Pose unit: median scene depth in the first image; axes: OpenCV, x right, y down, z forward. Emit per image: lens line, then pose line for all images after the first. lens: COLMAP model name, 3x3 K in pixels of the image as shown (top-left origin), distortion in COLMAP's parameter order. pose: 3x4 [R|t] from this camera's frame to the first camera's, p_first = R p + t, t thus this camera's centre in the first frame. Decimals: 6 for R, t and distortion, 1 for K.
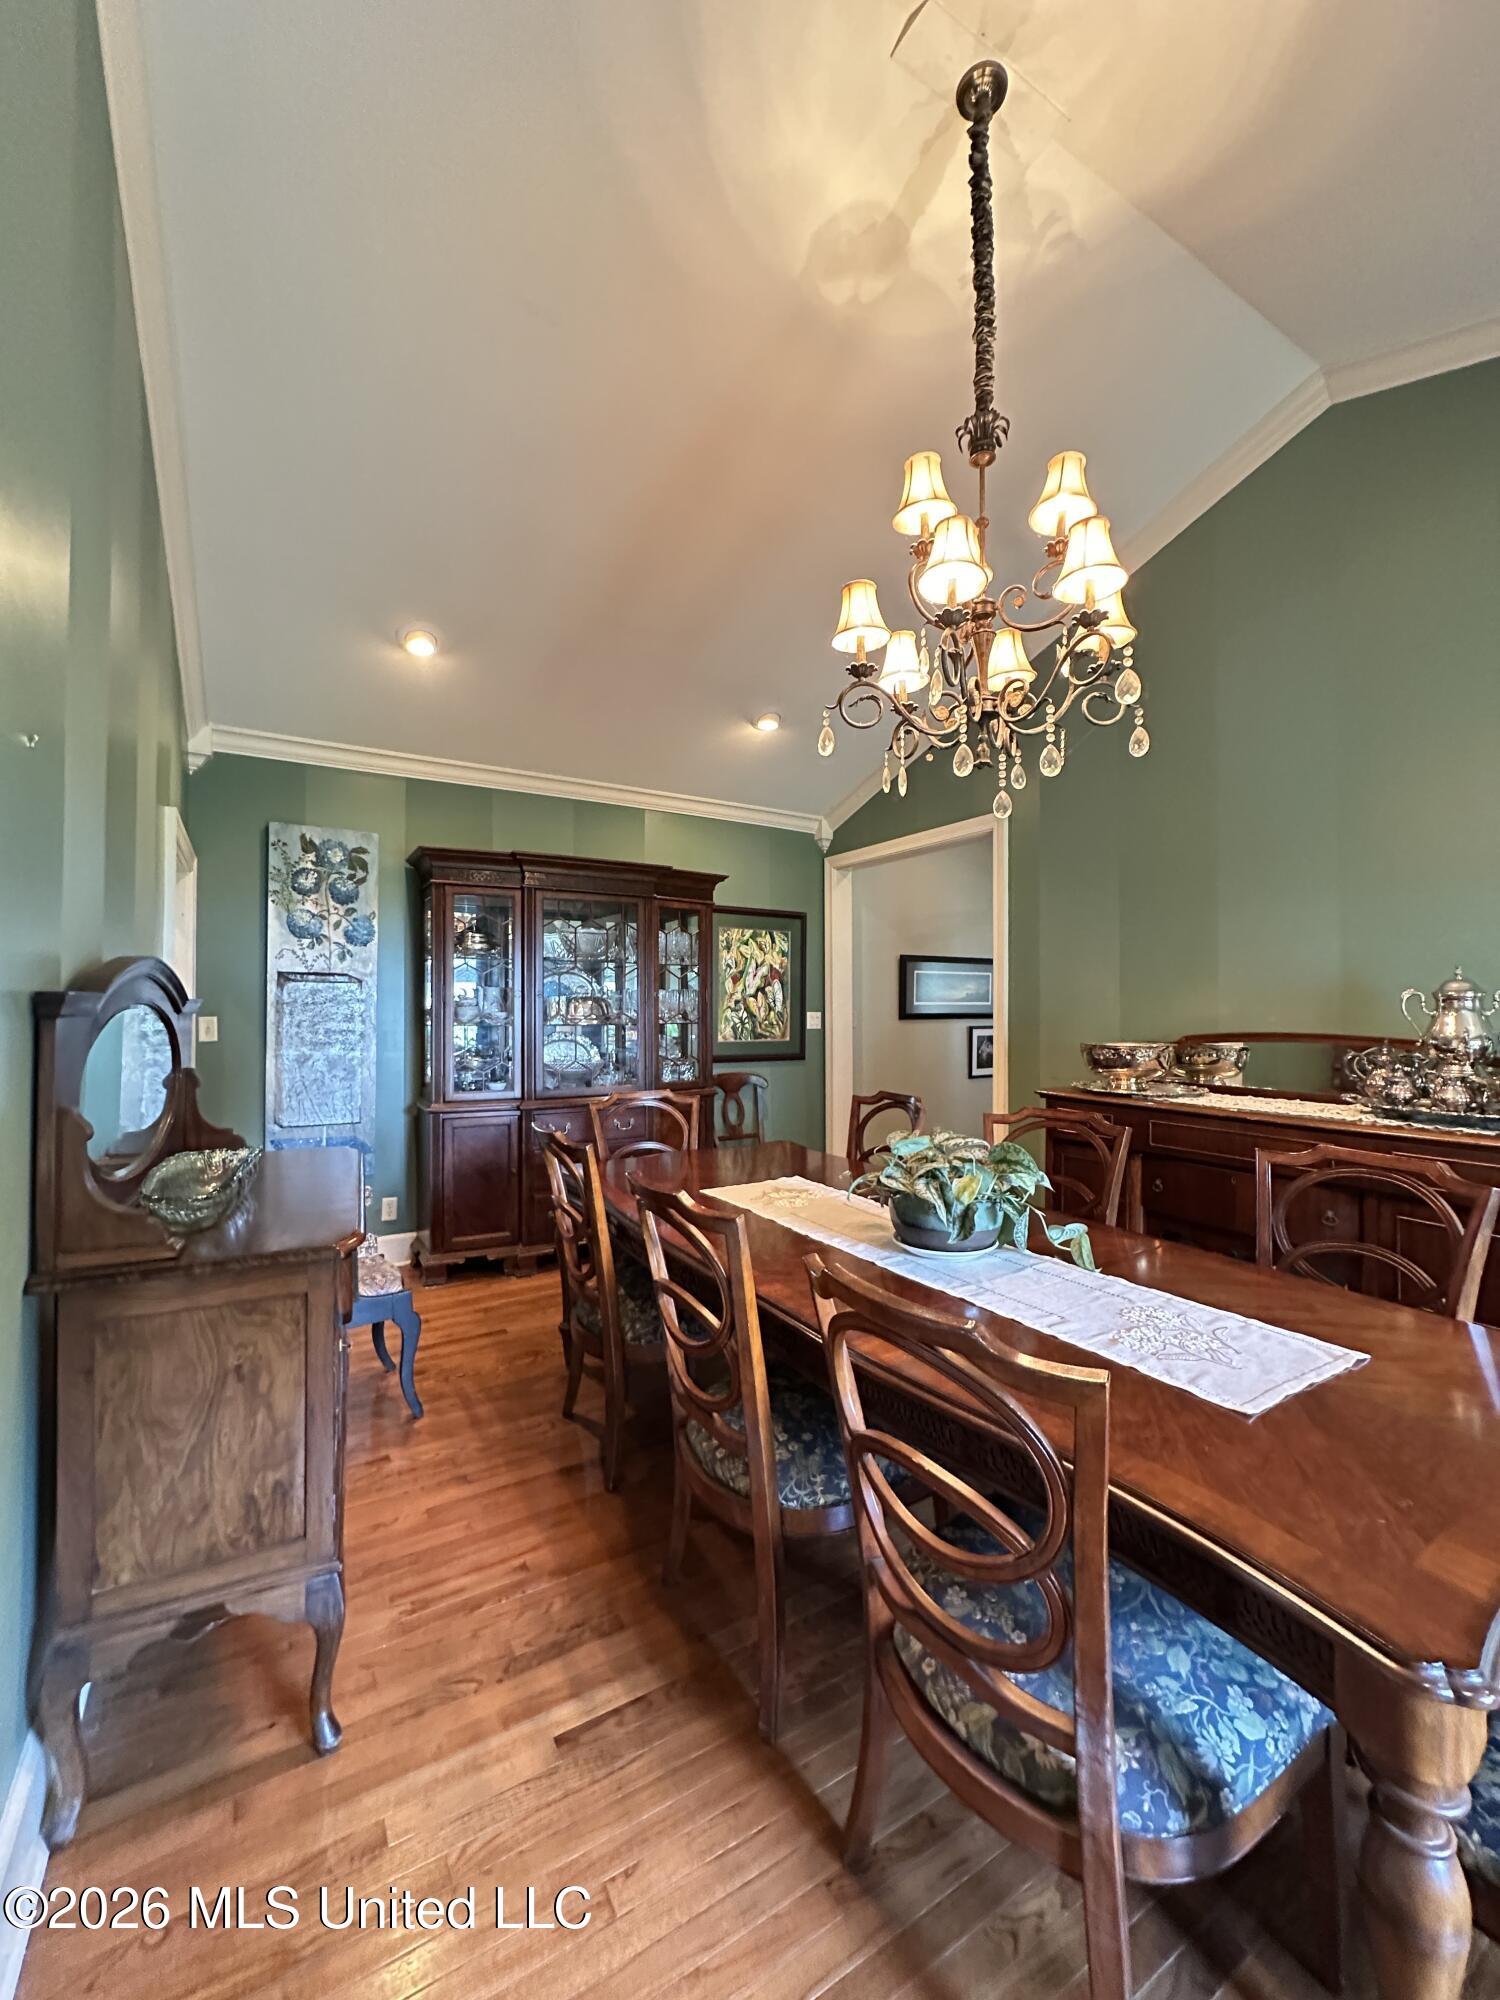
lens RADIAL K [[799.9, 0, 748.6], [0, 799.9, 998.5], [0, 0, 1]] dist [-0.002717, 0.000135]
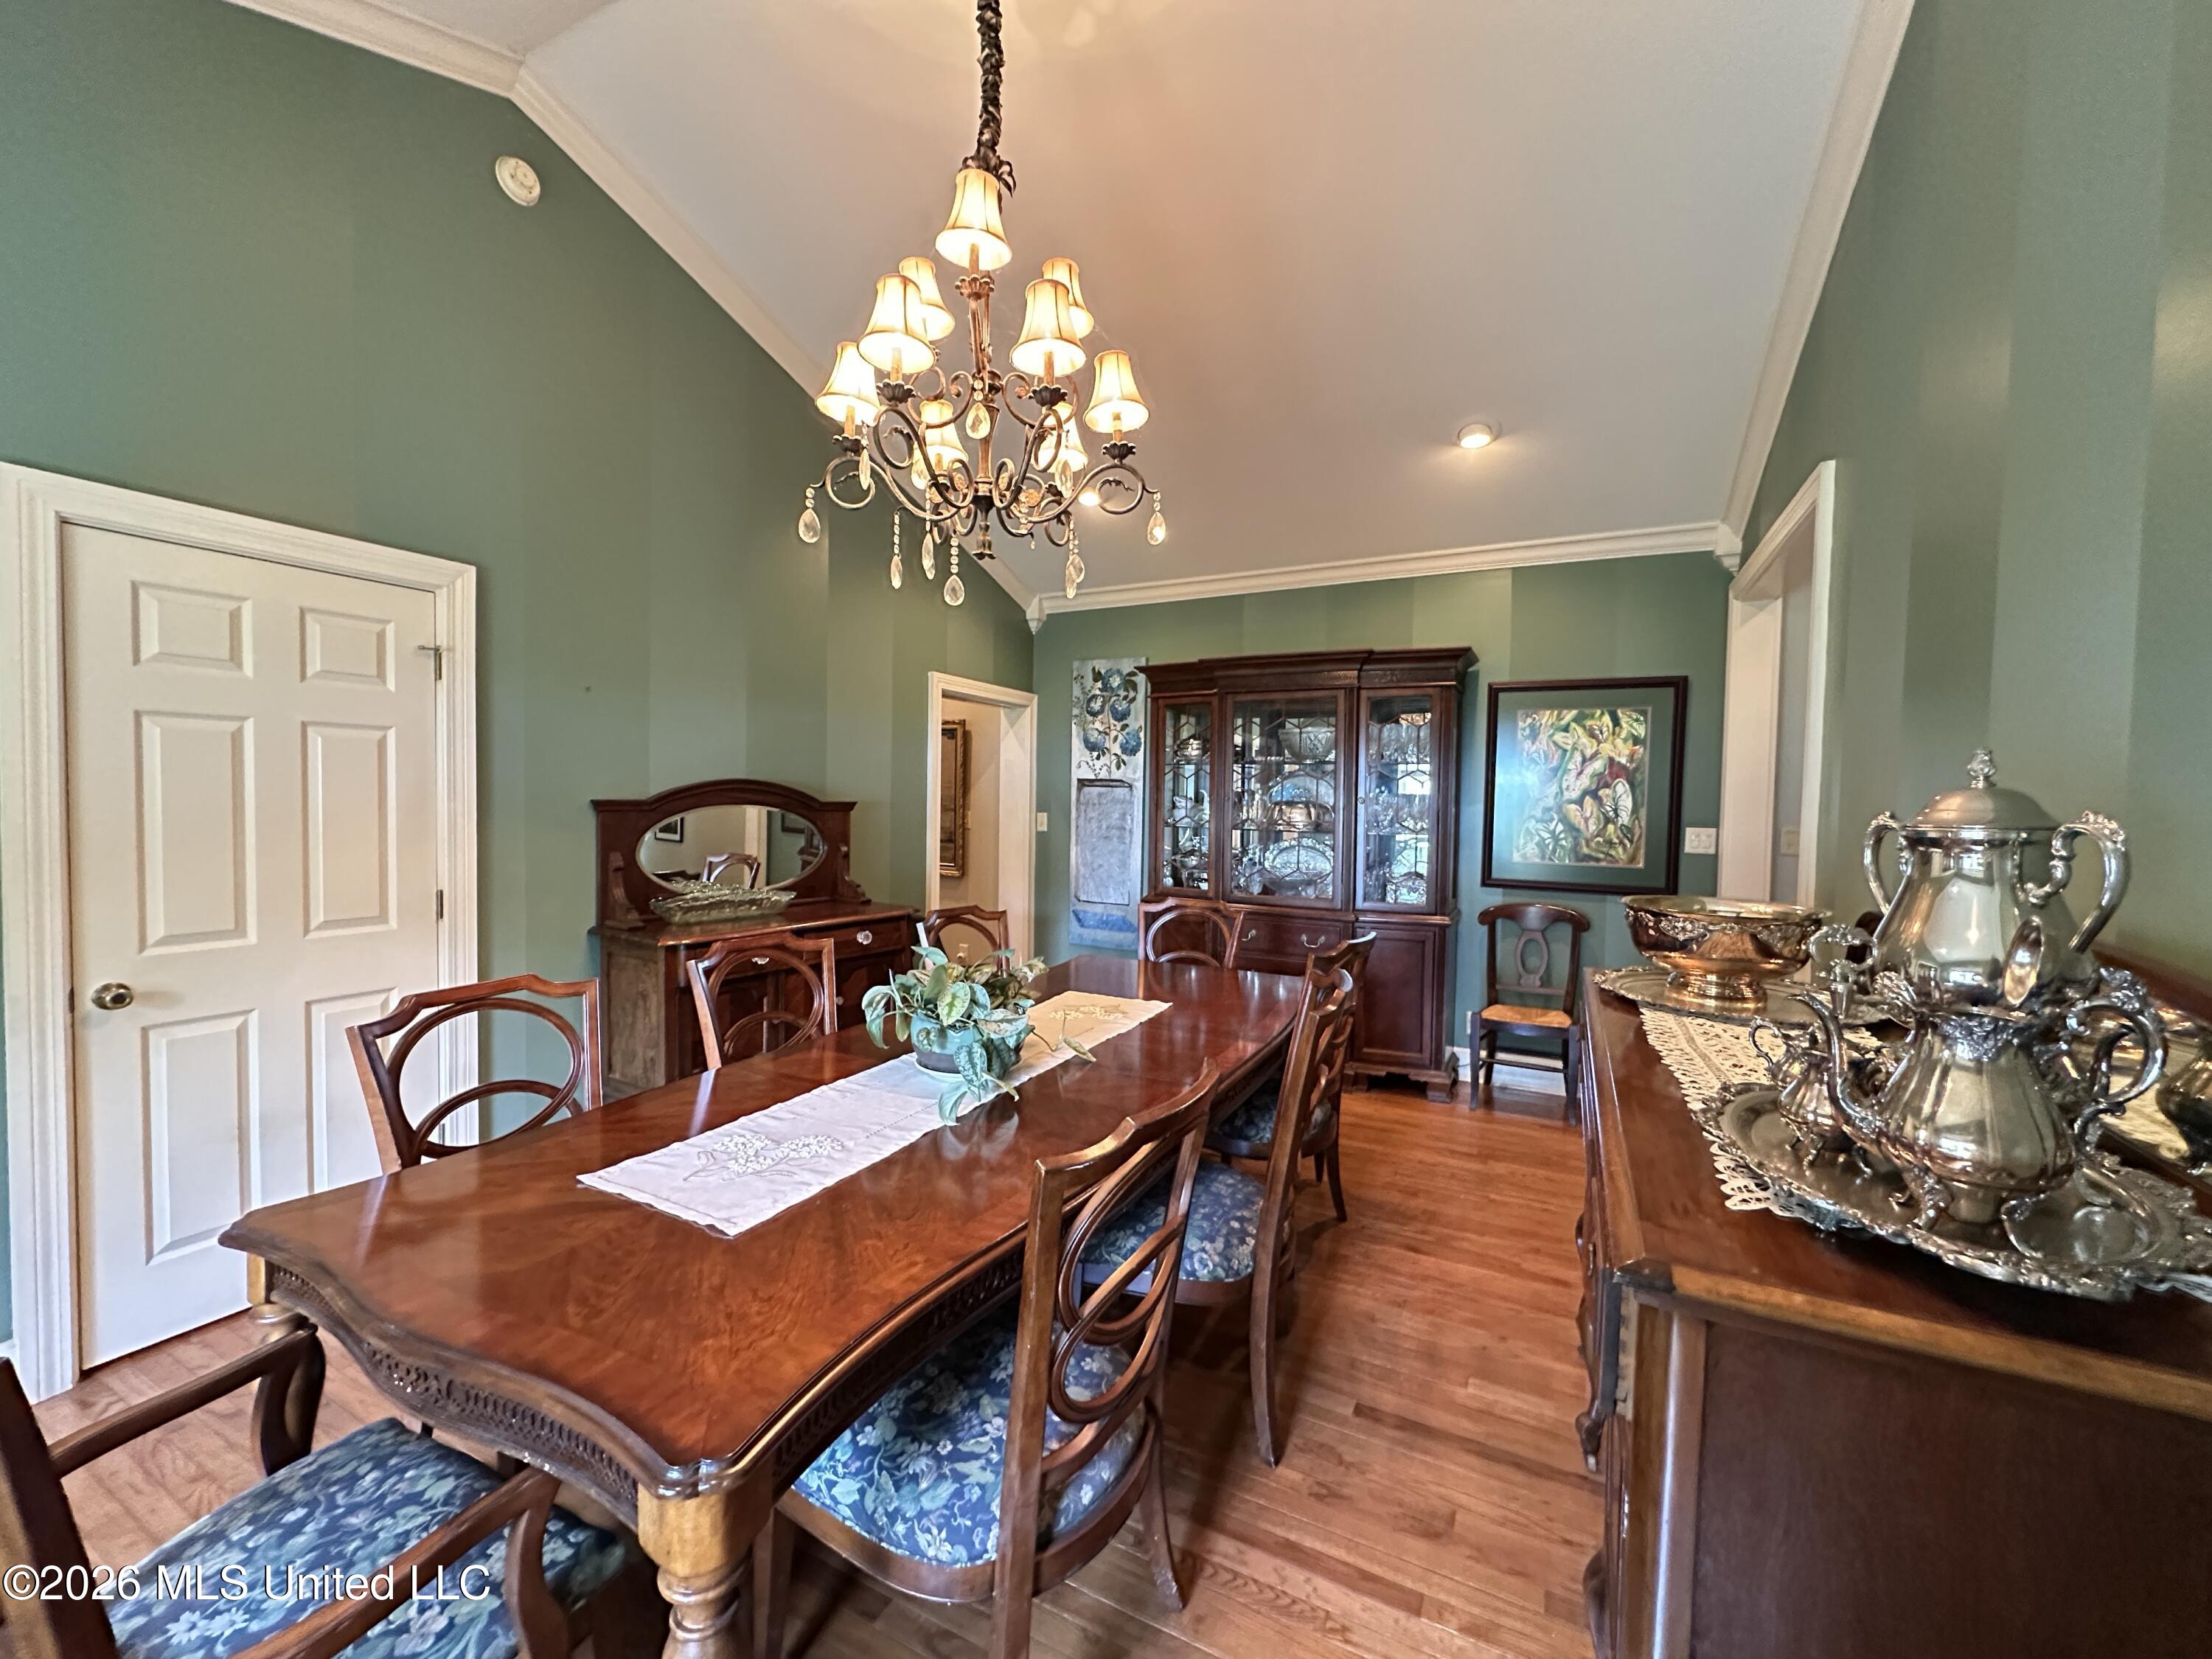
lens RADIAL K [[884.7, 0, 1099.5], [0, 884.7, 827.7], [0, 0, 1]] dist [-0.002717, 0.000135]
pose [[0.515514, 0.037606, -0.856056, 0.472066], [-0.006405, 0.999178, 0.040037, -0.009287], [0.856857, -0.015157, 0.515331, 0.224685]]
